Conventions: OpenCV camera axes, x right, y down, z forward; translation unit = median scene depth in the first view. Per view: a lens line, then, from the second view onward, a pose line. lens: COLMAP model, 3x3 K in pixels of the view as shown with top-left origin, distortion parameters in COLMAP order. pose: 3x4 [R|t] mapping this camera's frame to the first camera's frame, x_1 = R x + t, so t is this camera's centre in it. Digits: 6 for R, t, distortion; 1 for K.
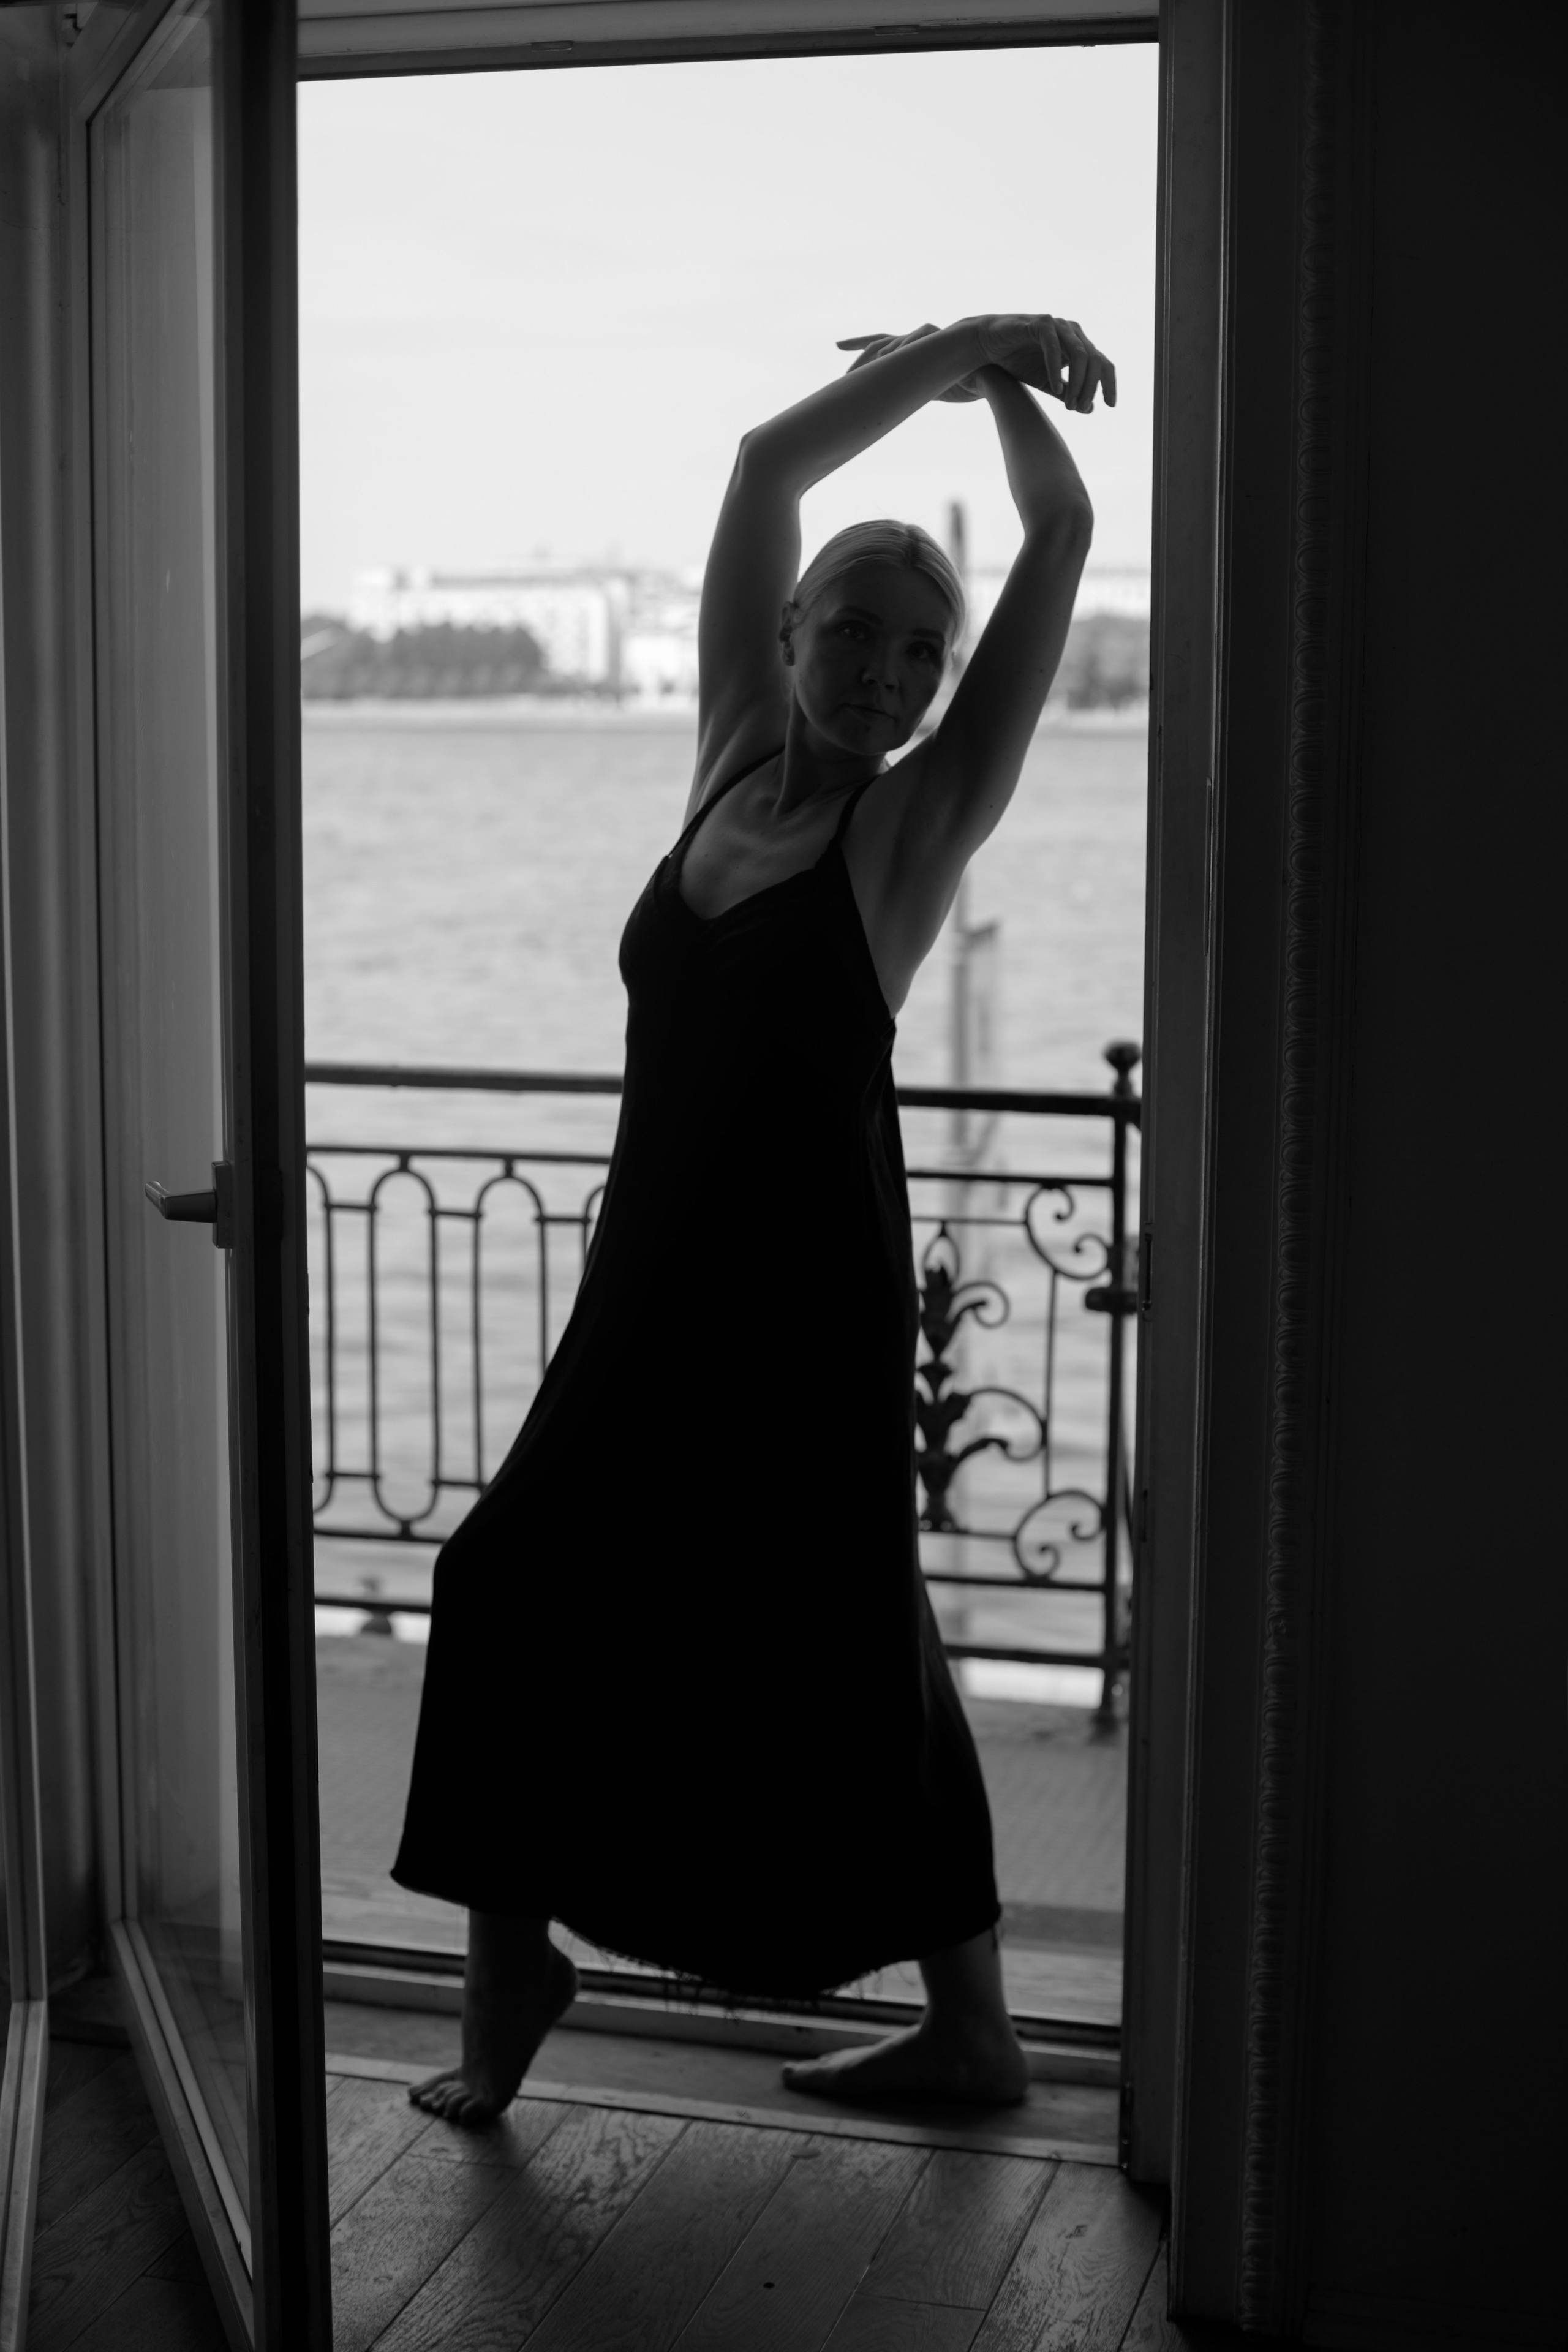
lens RADIAL K [[3408.3, 0, 784.0], [0, 3408.3, 1176.0], [0, 0, 1]] dist [-0.110736, 0.032313]
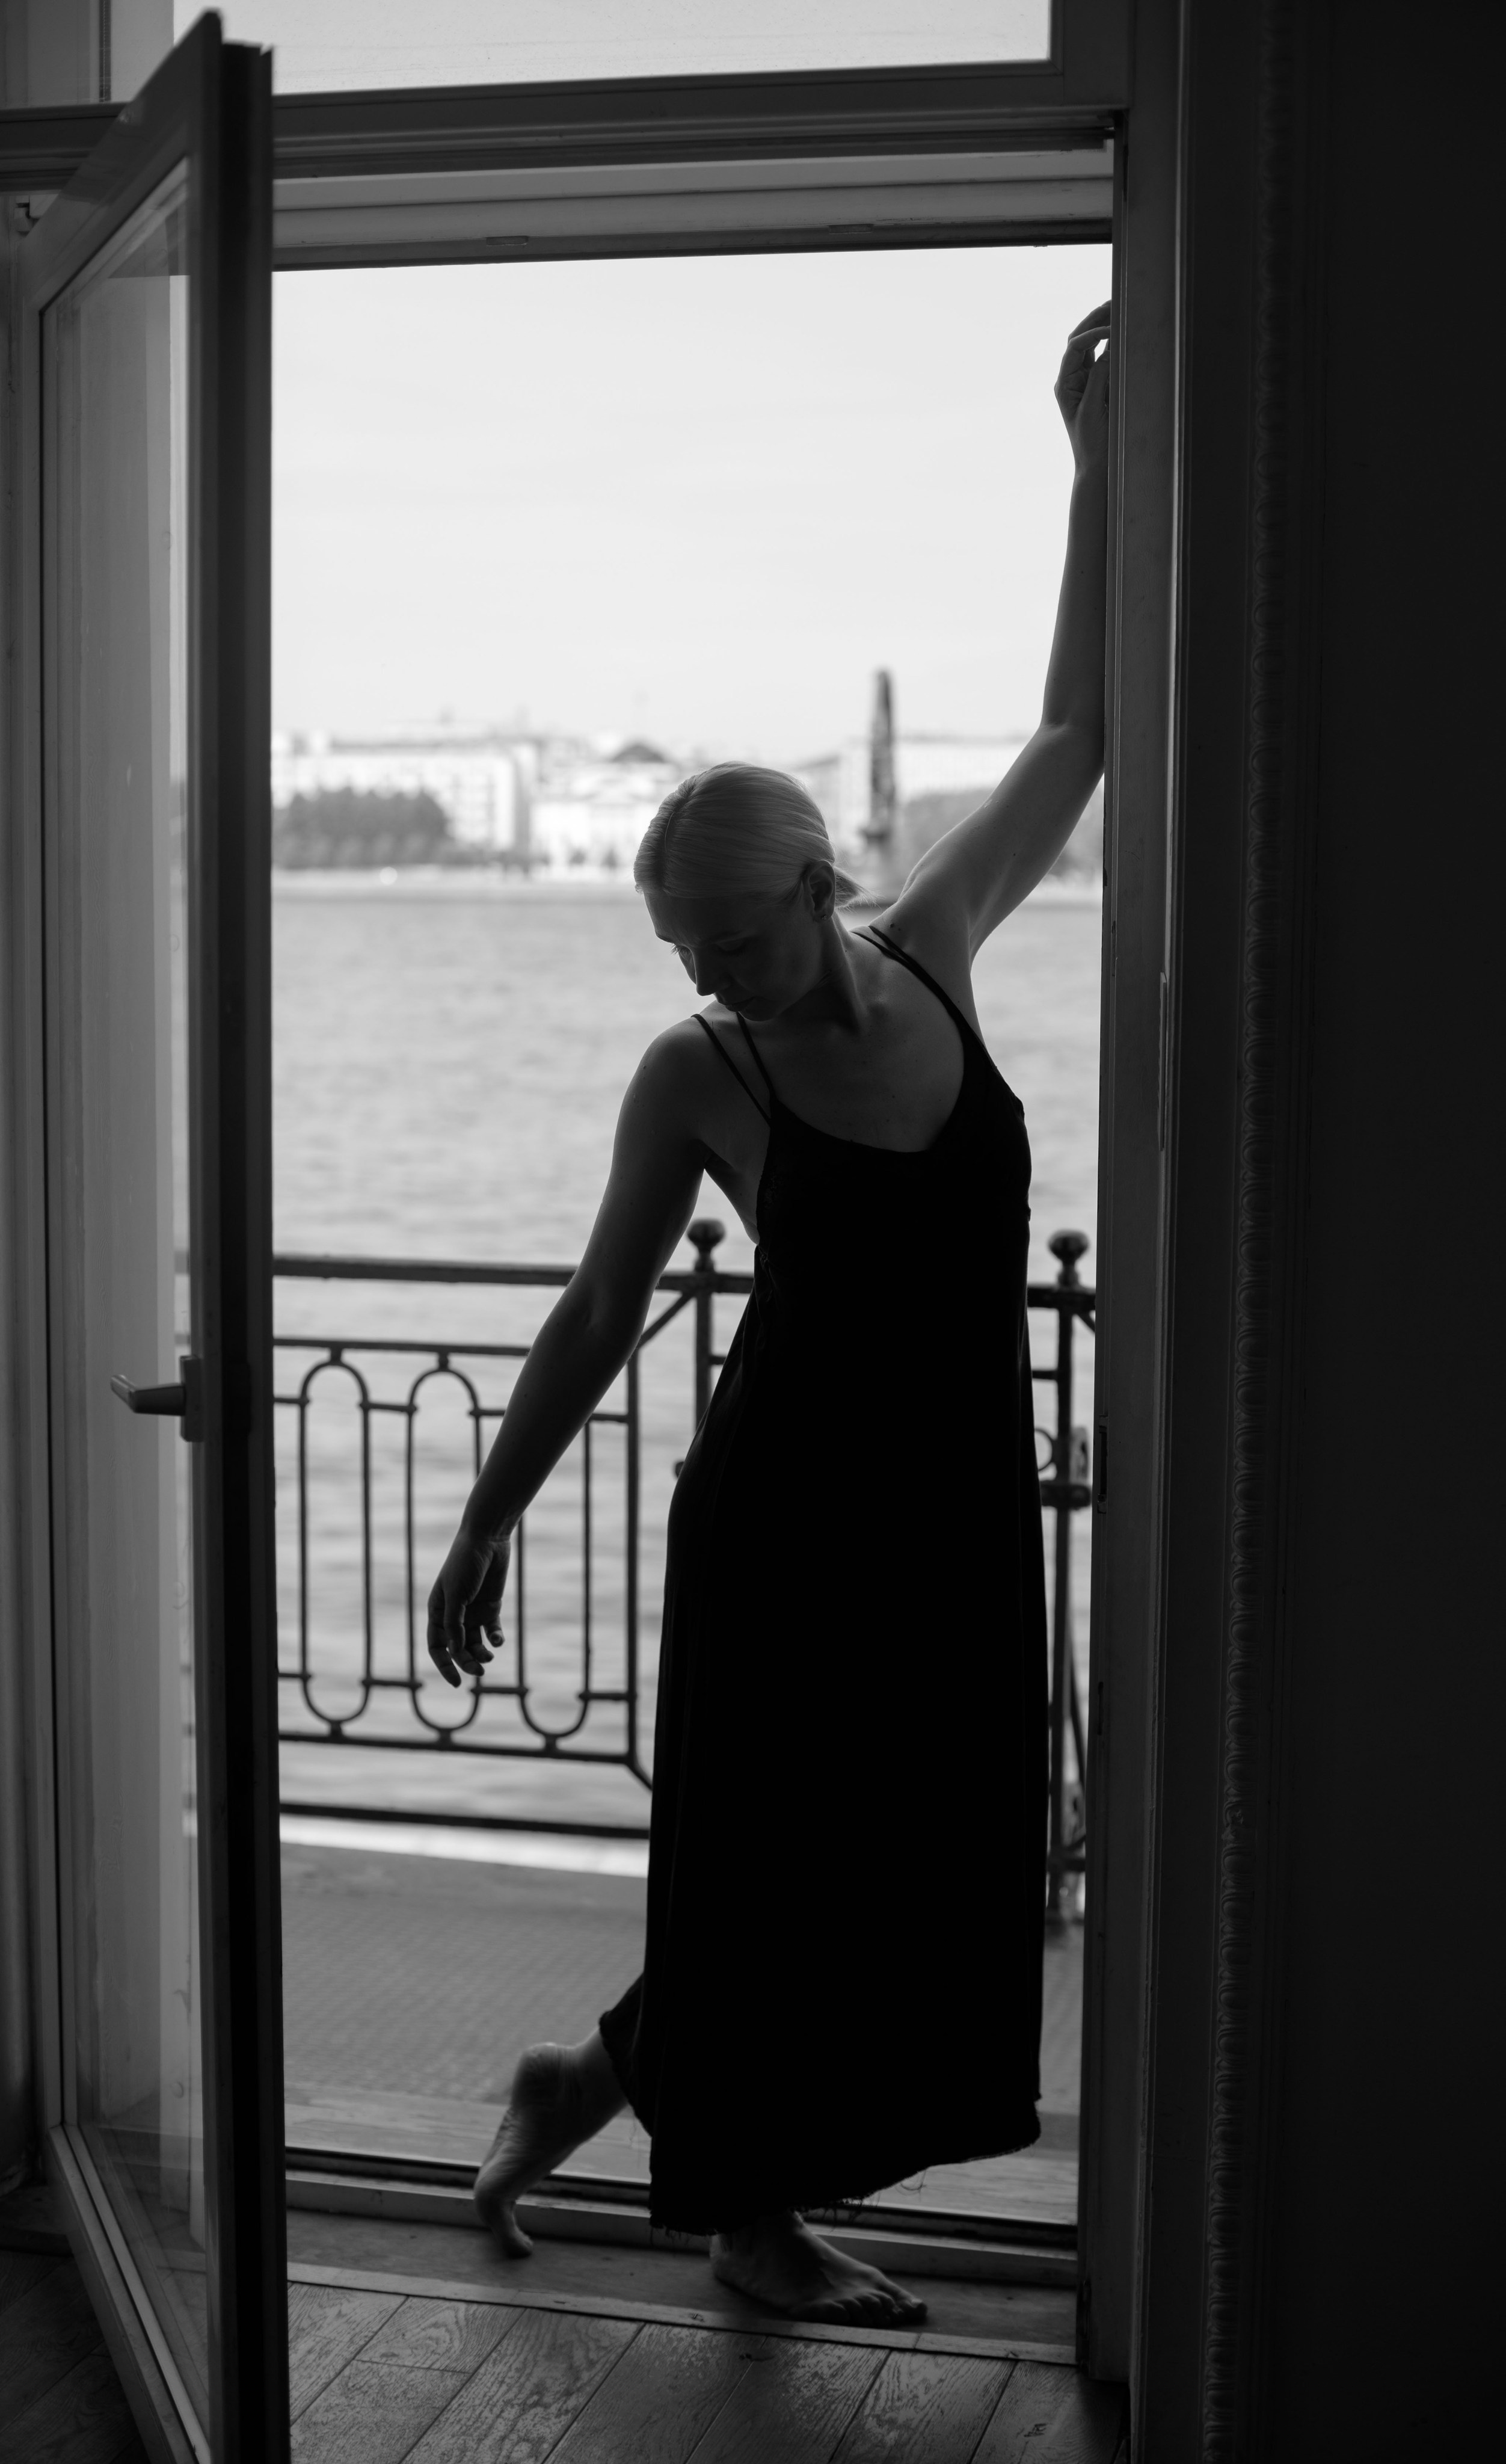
lens RADIAL K [[3823.3, 0, 753.0], [0, 3823.3, 1232.0], [0, 0, 1]] dist [-0.121932, 0.119419]
pose [[0.999499, 0.000361, 0.031635, -0.031495], [0.000746, 0.999389, -0.034951, -0.000959], [-0.031628, 0.034957, 0.998888, -0.121821]]
